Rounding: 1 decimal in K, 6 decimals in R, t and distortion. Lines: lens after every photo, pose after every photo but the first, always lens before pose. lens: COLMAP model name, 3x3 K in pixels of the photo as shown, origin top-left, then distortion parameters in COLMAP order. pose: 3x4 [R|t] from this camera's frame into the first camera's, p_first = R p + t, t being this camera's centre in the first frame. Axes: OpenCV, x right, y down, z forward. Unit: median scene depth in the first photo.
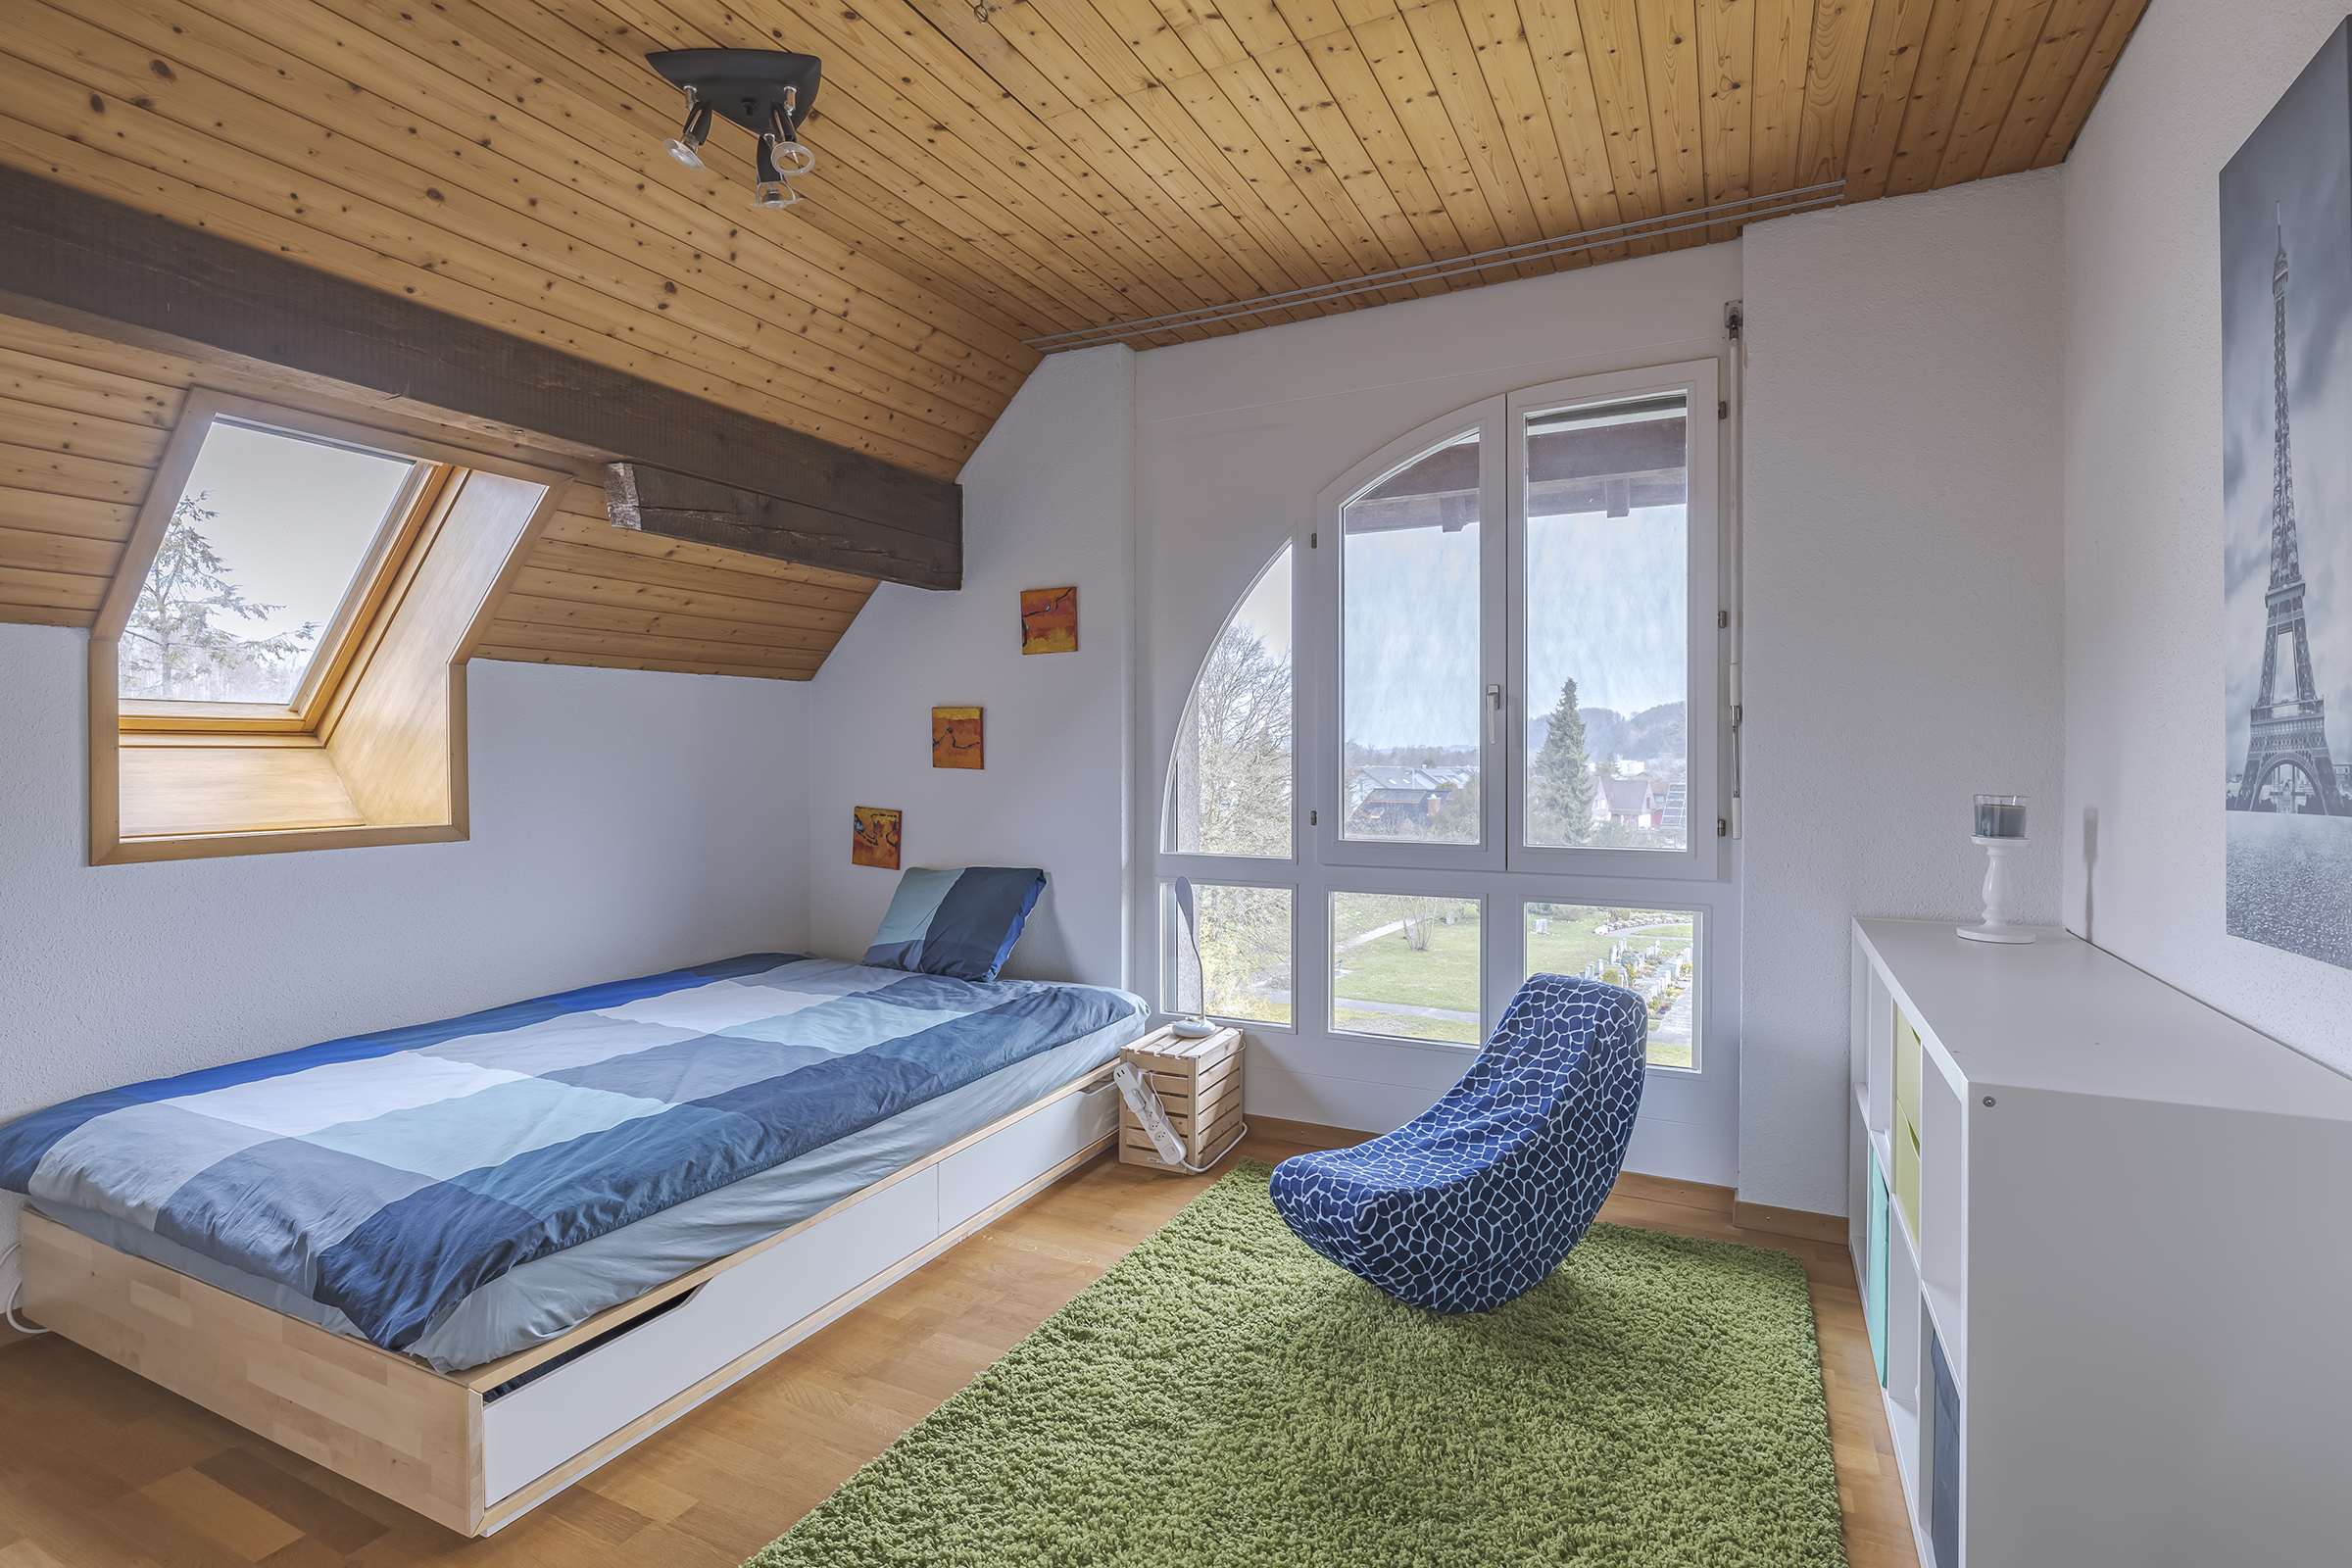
lens RADIAL K [[1111.1, 0, 1183.5], [0, 1111.1, 774.7], [0, 0, 1]] dist [-0.018885, -0.000091]
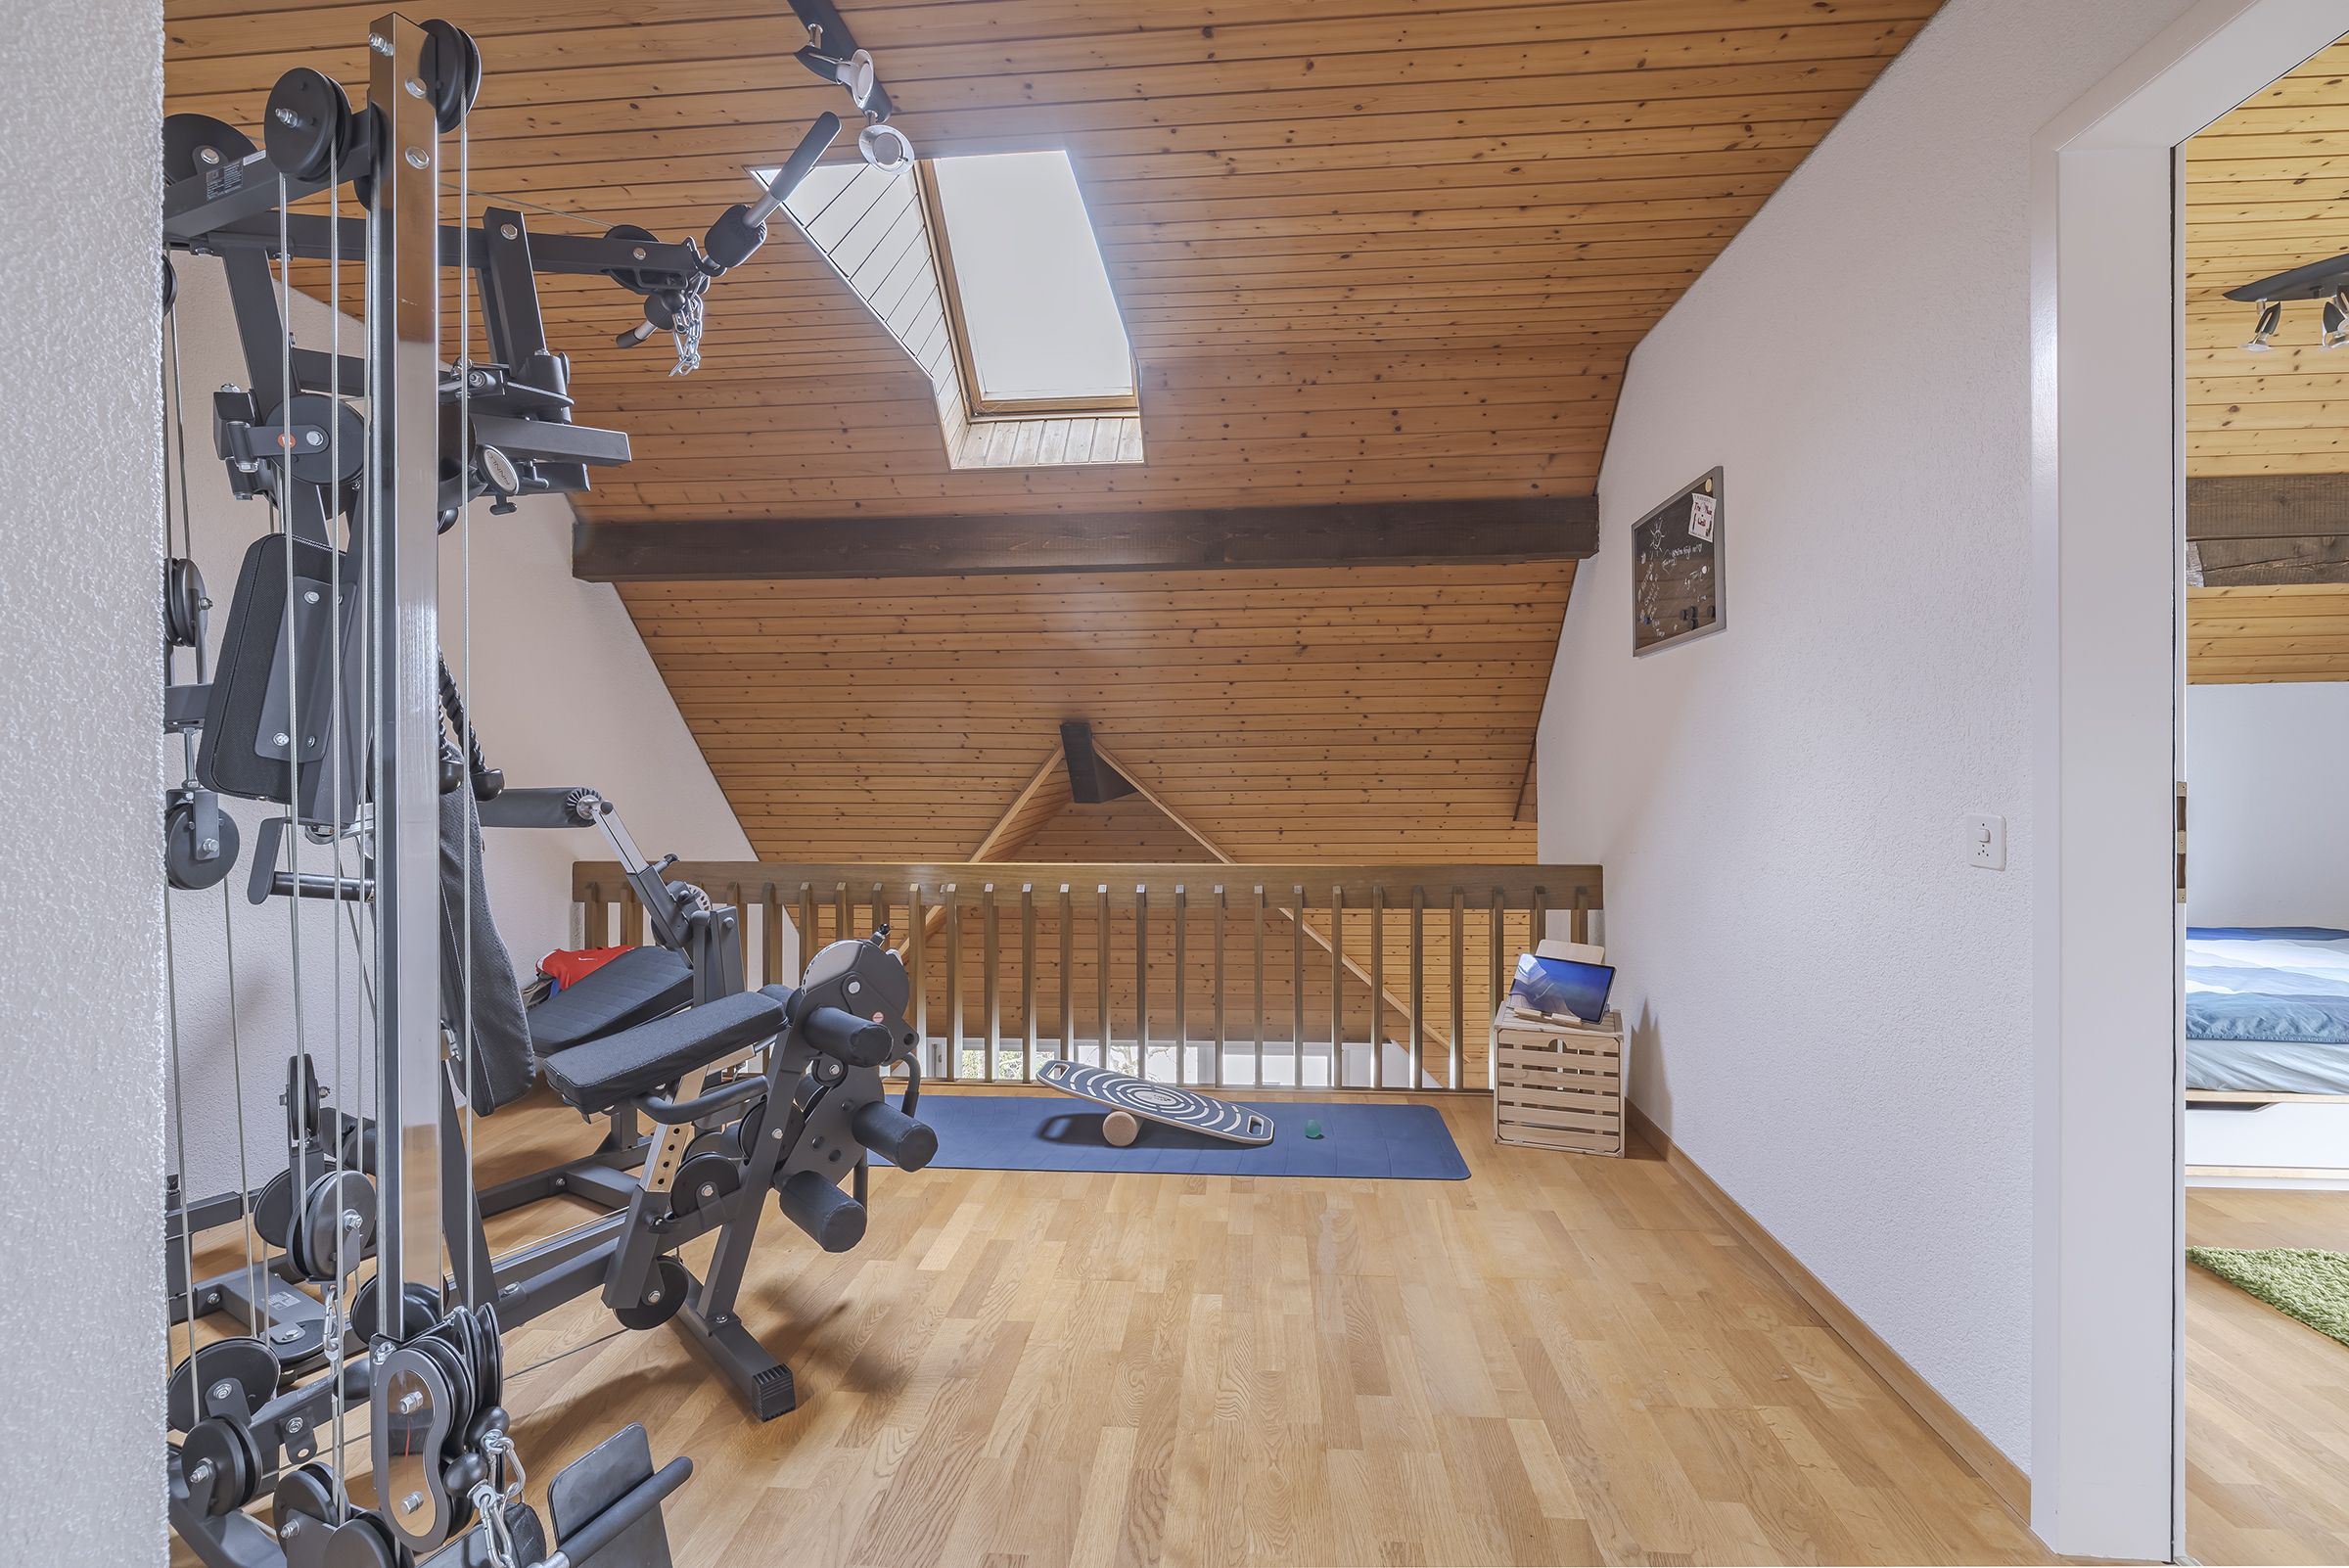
lens RADIAL K [[1057.8, 0, 1172.2], [0, 1057.8, 775.0], [0, 0, 1]] dist [-0.000095, 0.000324]
pose [[0.375227, 0.006444, -0.926911, 0.317614], [-0.000739, 0.999978, 0.006653, 0.003030], [0.926933, -0.001811, 0.375223, -0.873983]]
